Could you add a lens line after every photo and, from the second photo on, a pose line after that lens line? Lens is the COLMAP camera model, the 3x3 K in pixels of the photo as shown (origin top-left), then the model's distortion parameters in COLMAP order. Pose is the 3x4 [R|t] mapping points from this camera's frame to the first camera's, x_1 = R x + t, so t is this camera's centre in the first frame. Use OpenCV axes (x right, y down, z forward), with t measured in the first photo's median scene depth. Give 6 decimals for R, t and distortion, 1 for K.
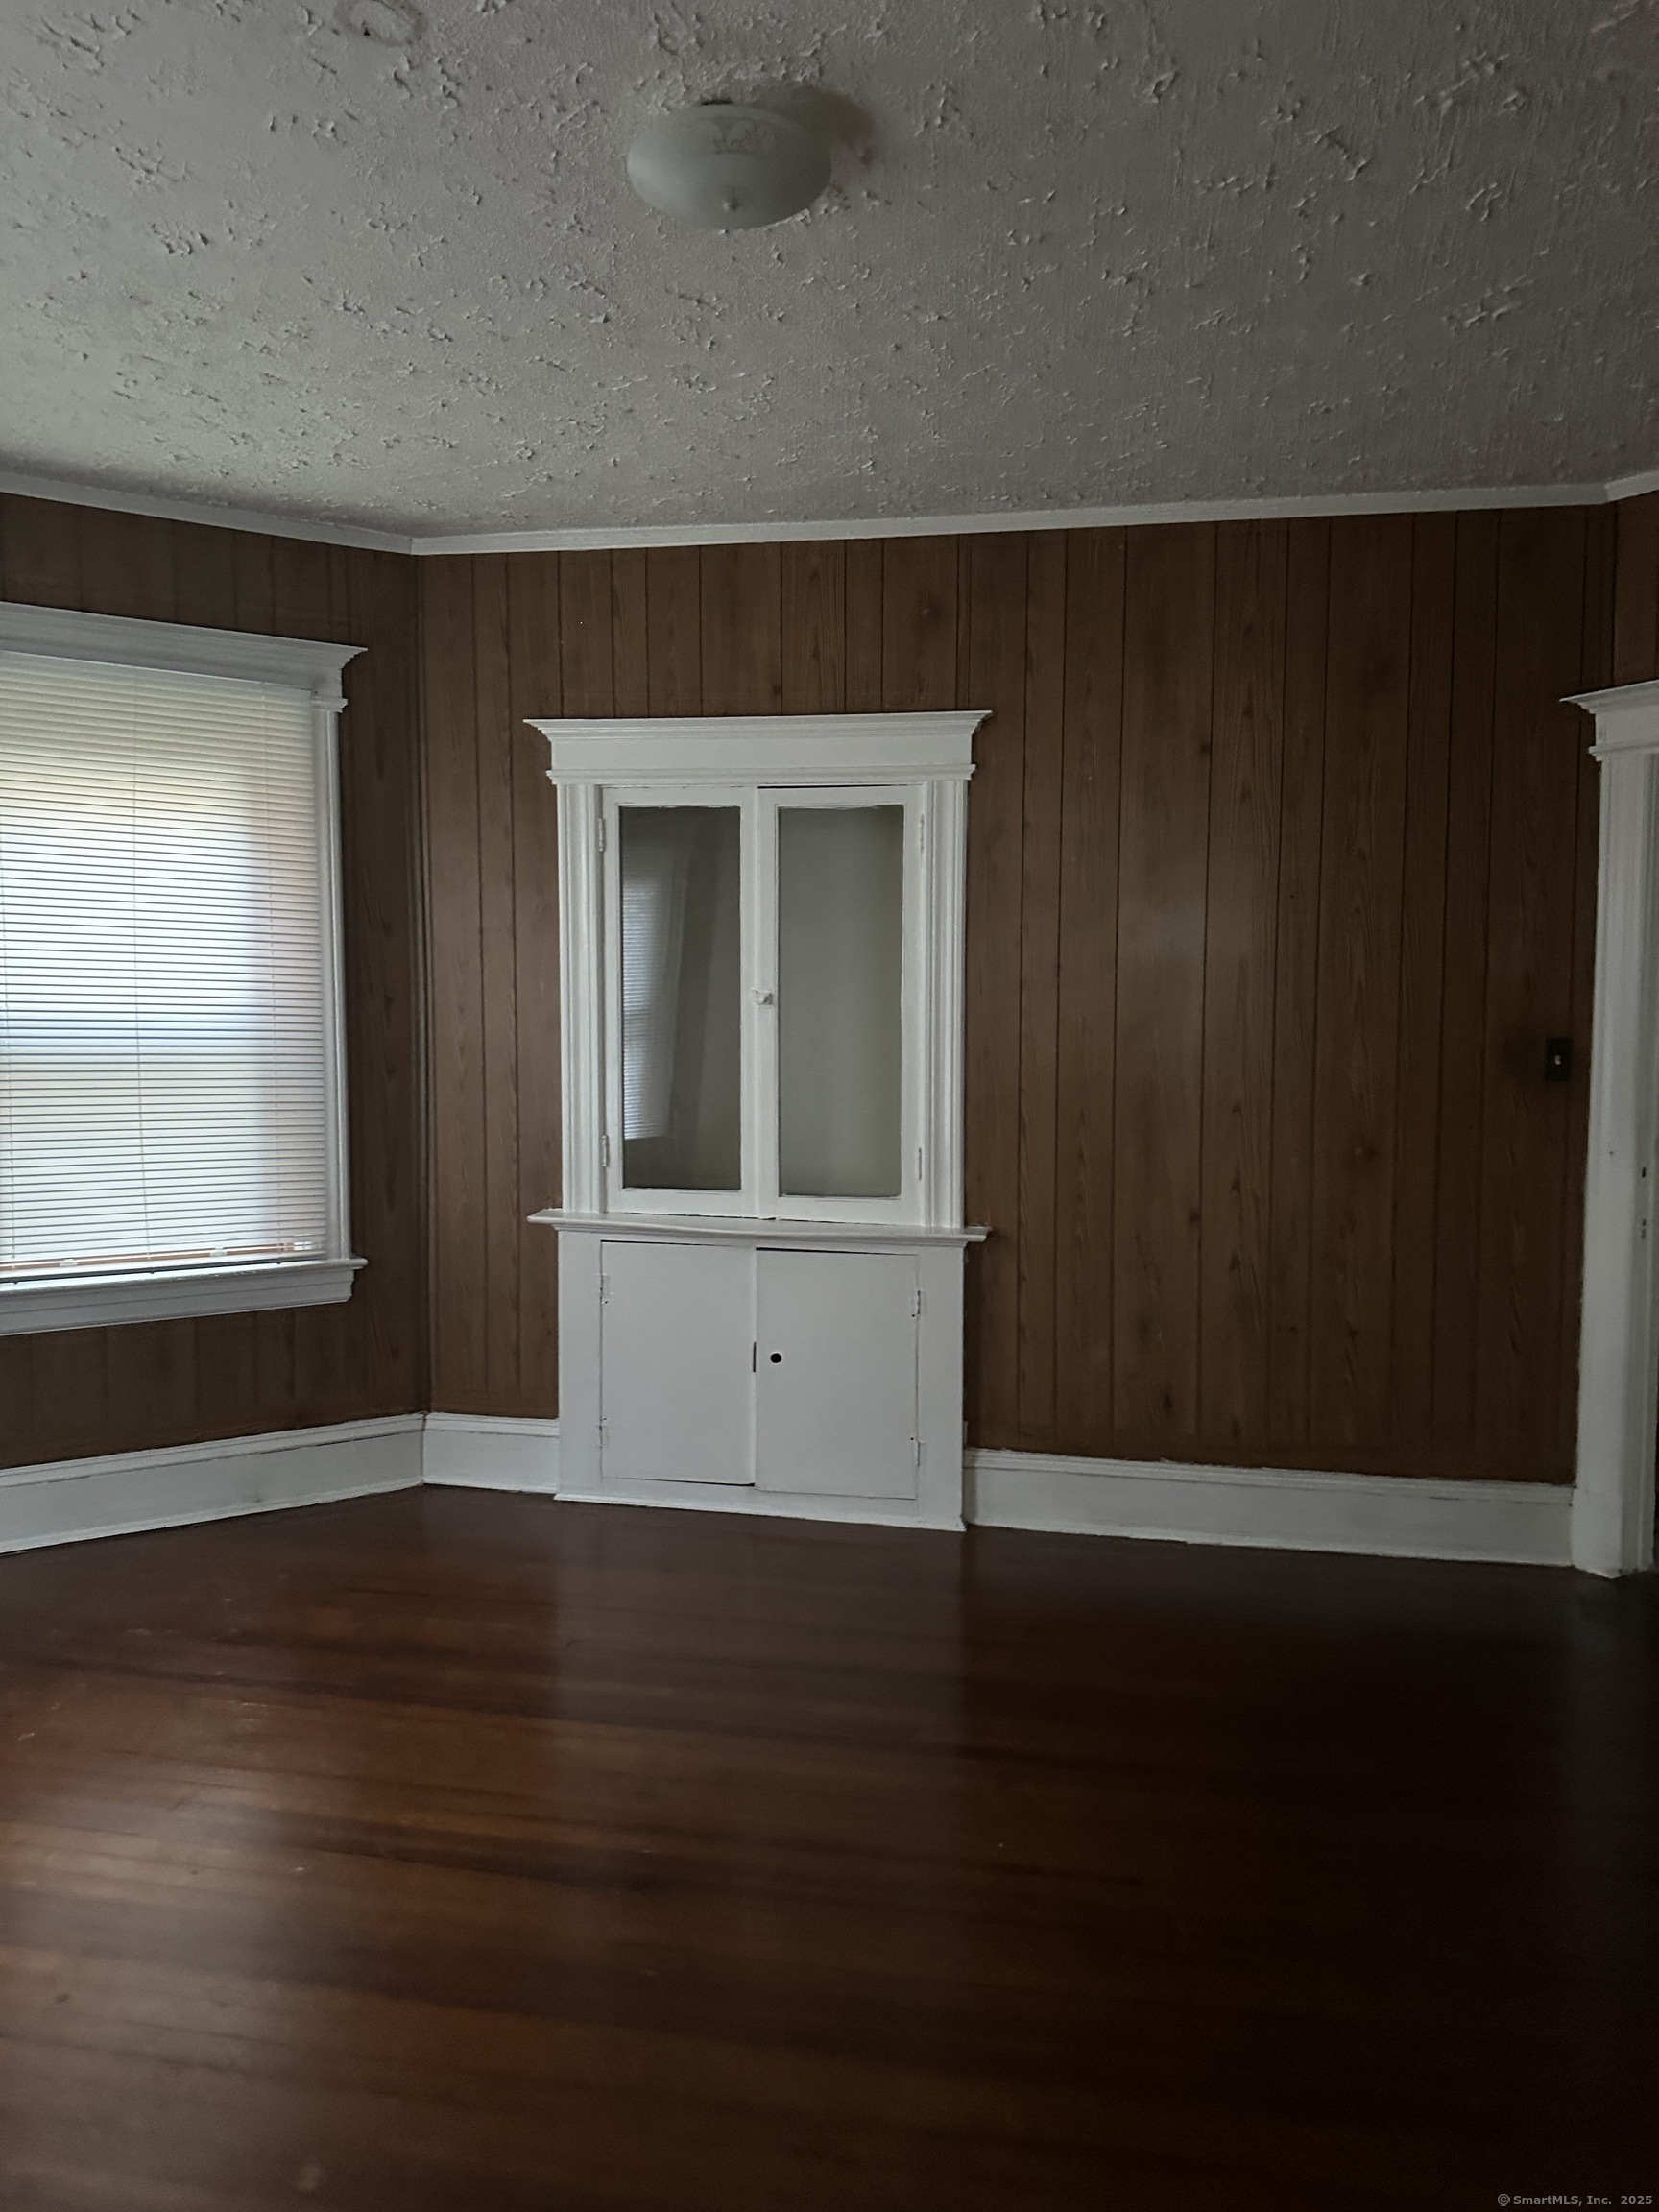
lens RADIAL K [[1557.7, 0, 830.7], [0, 1557.7, 1115.6], [0, 0, 1]] dist [-0.003887, -0.003700]
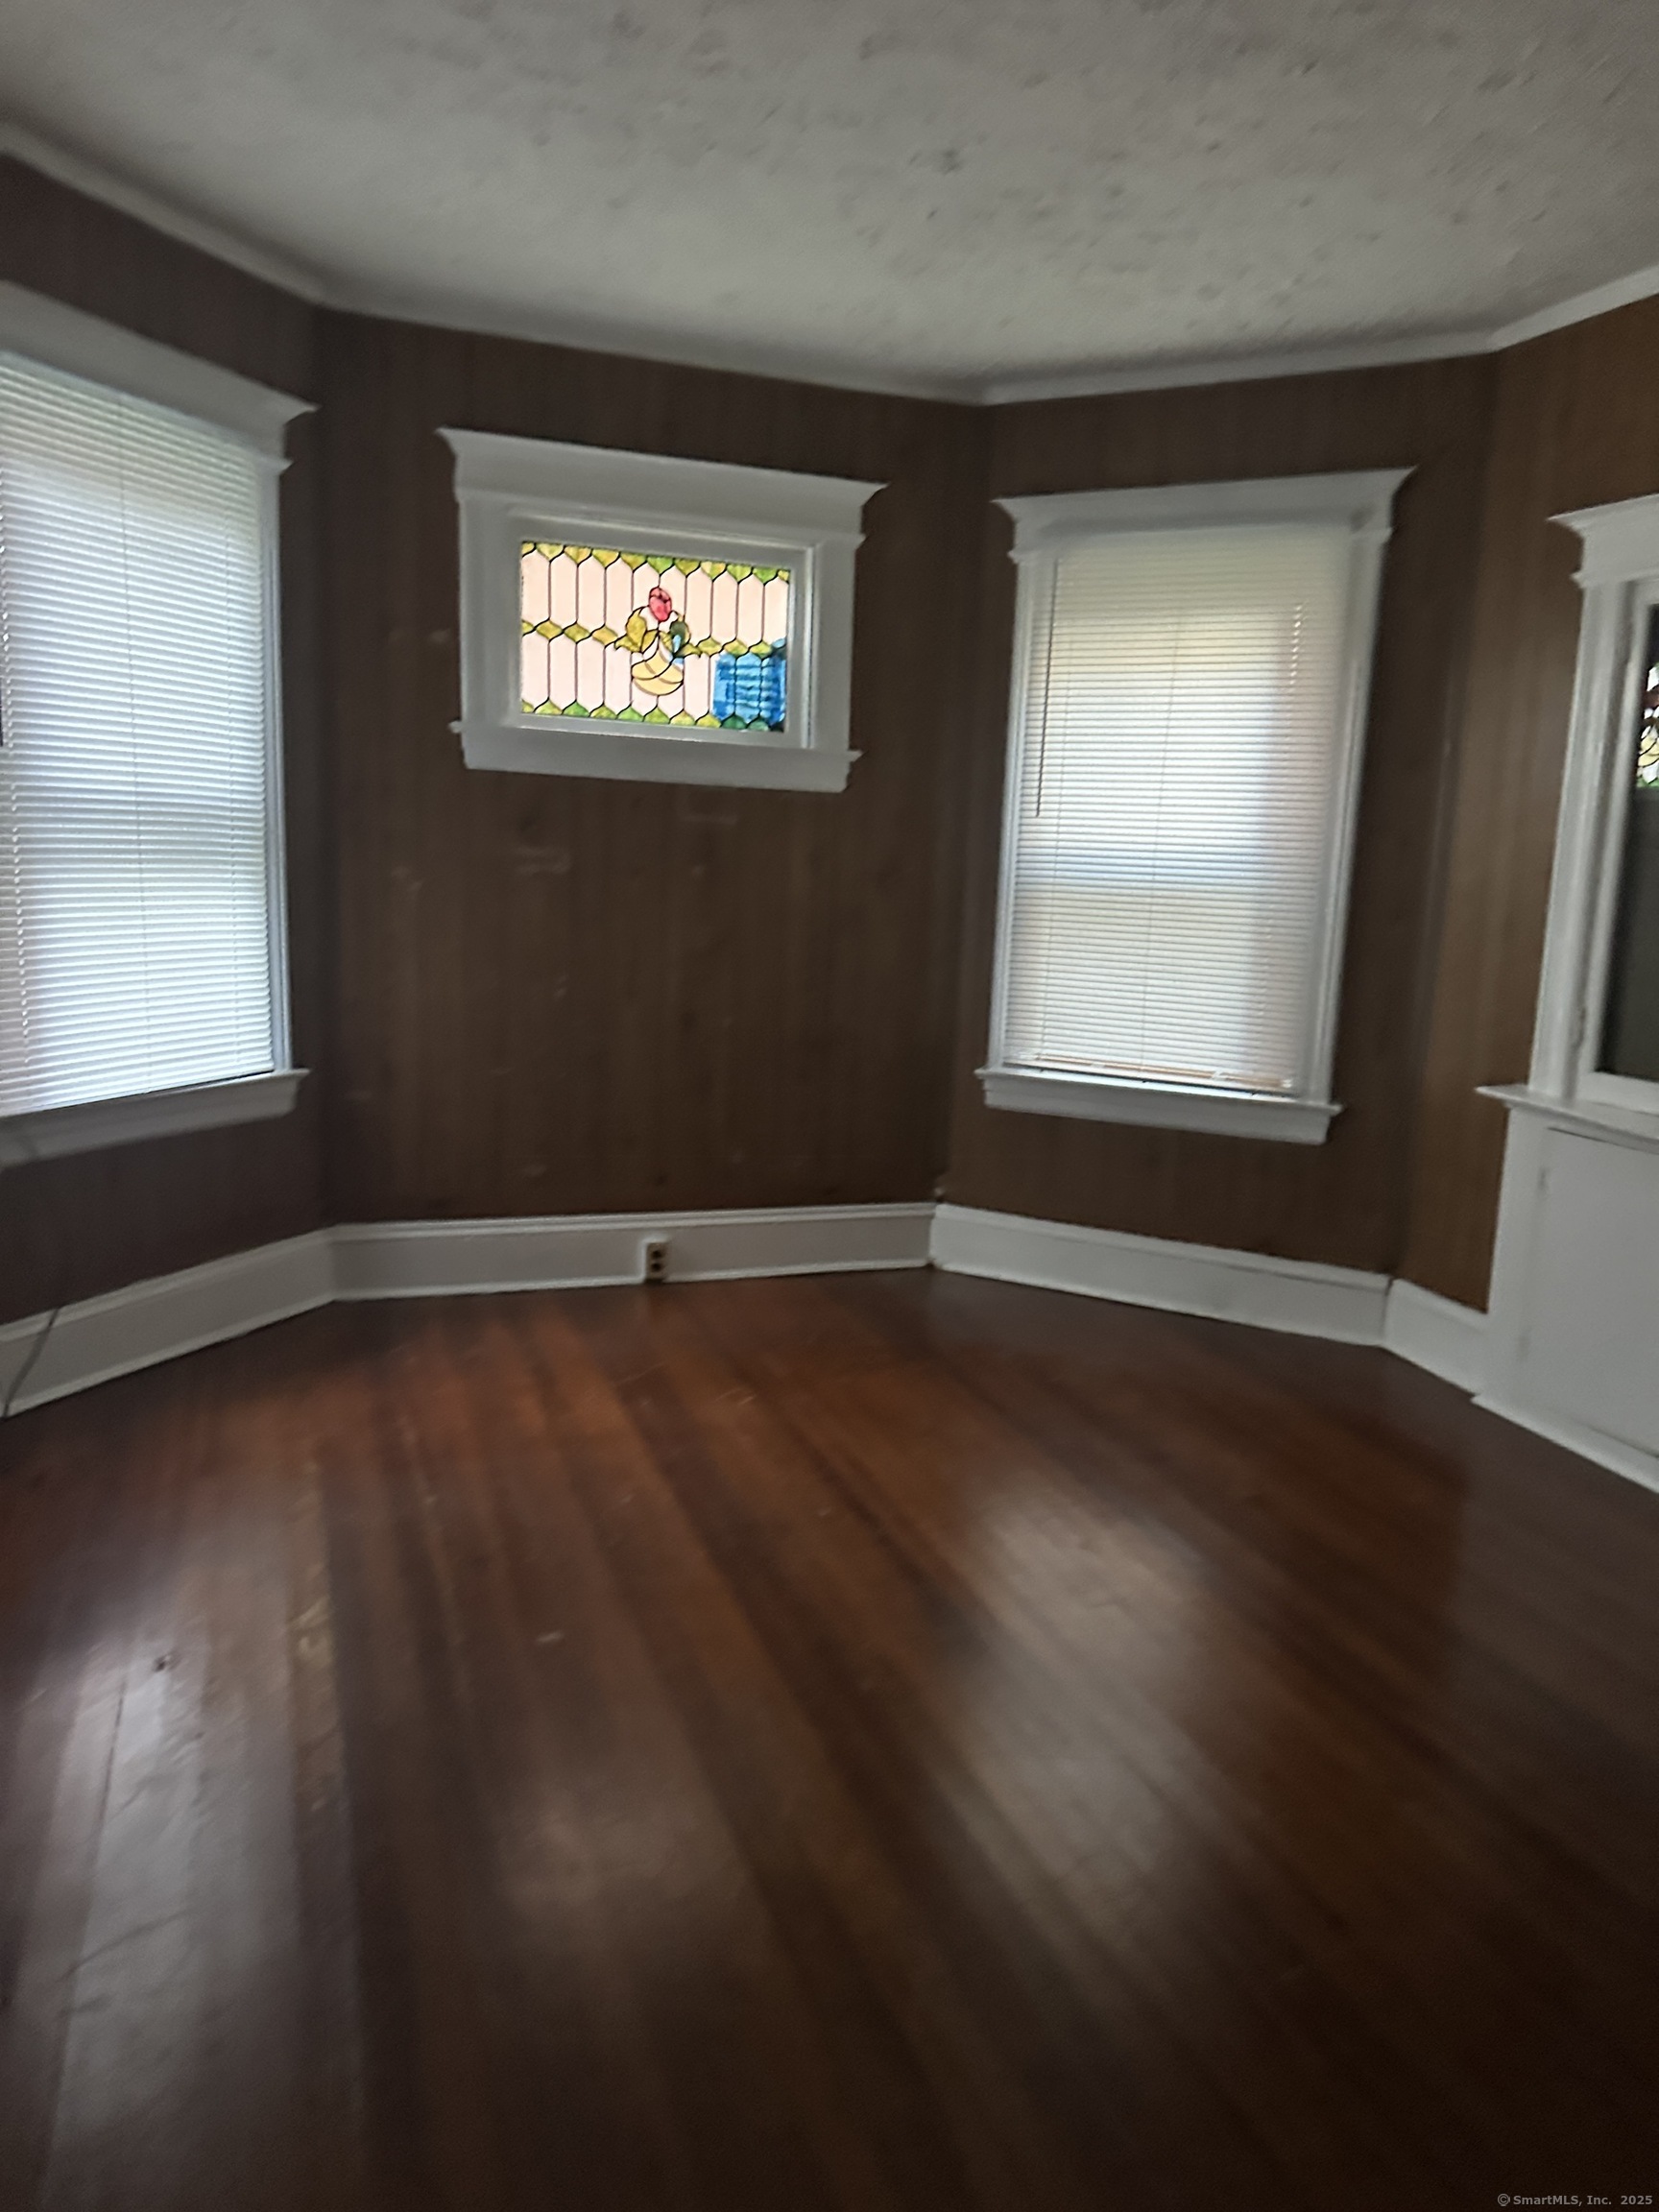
lens RADIAL K [[1520.2, 0, 830.3], [0, 1520.2, 1103.6], [0, 0, 1]] dist [0.002422, 0.001001]
pose [[0.498989, 0.157393, -0.852196, 0.368265], [-0.090696, 0.987453, 0.129268, -0.005740], [0.861849, 0.012787, 0.507003, 0.227876]]
